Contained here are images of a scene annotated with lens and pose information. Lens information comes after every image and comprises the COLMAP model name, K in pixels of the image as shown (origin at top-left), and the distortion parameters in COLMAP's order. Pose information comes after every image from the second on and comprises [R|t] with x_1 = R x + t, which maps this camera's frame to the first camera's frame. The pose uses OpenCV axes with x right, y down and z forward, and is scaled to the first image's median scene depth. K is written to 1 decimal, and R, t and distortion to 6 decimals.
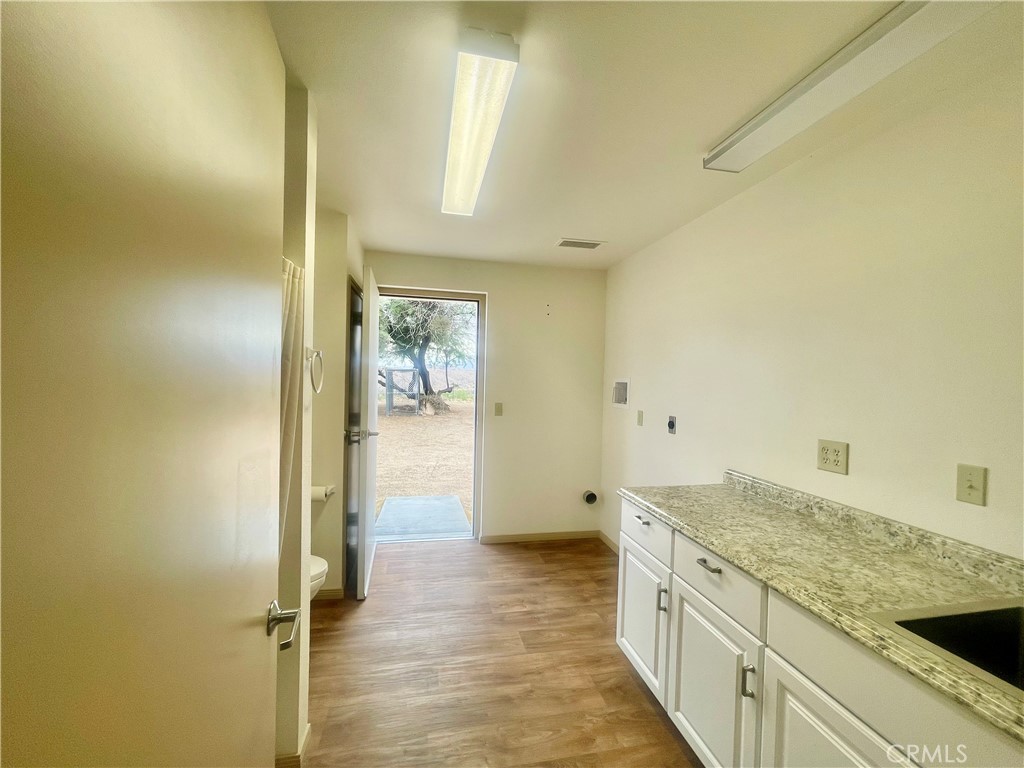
lens RADIAL K [[414.4, 0, 512.7], [0, 414.4, 380.9], [0, 0, 1]] dist [0.002602, 0.000103]
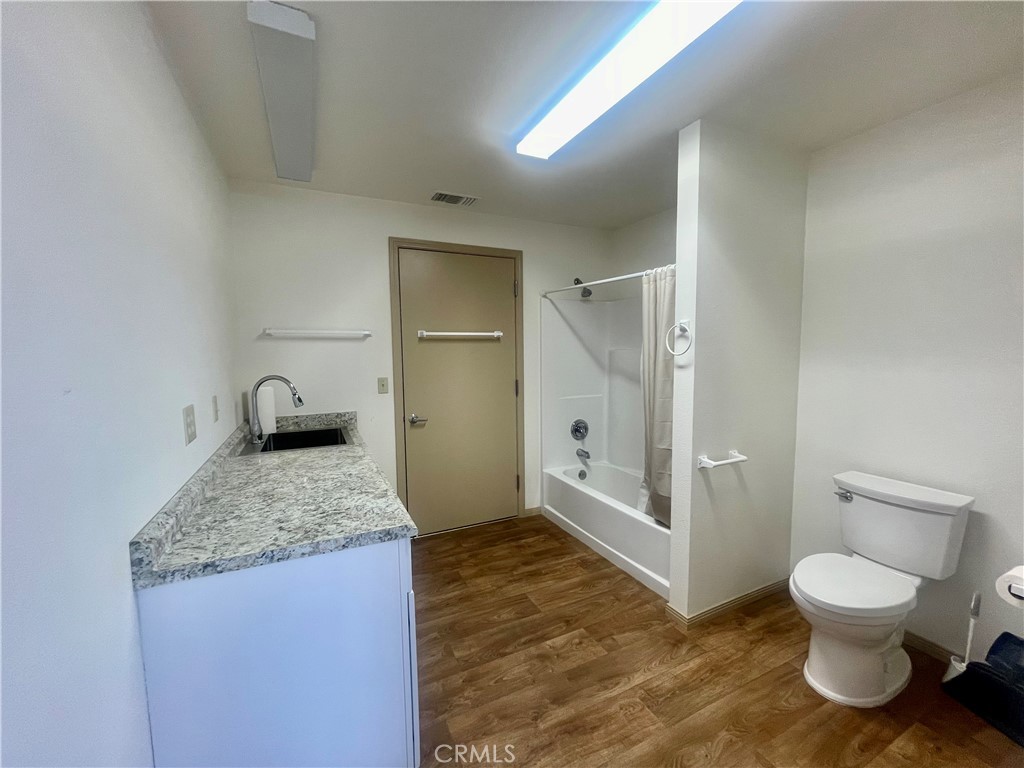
lens RADIAL K [[414.4, 0, 514.4], [0, 414.4, 387.8], [0, 0, 1]] dist [0.002602, 0.000103]
pose [[-0.966104, 0.006906, -0.258061, 0.337652], [-0.016919, 0.995799, 0.089988, 0.017589], [0.257599, 0.091304, -0.961929, 1.974139]]
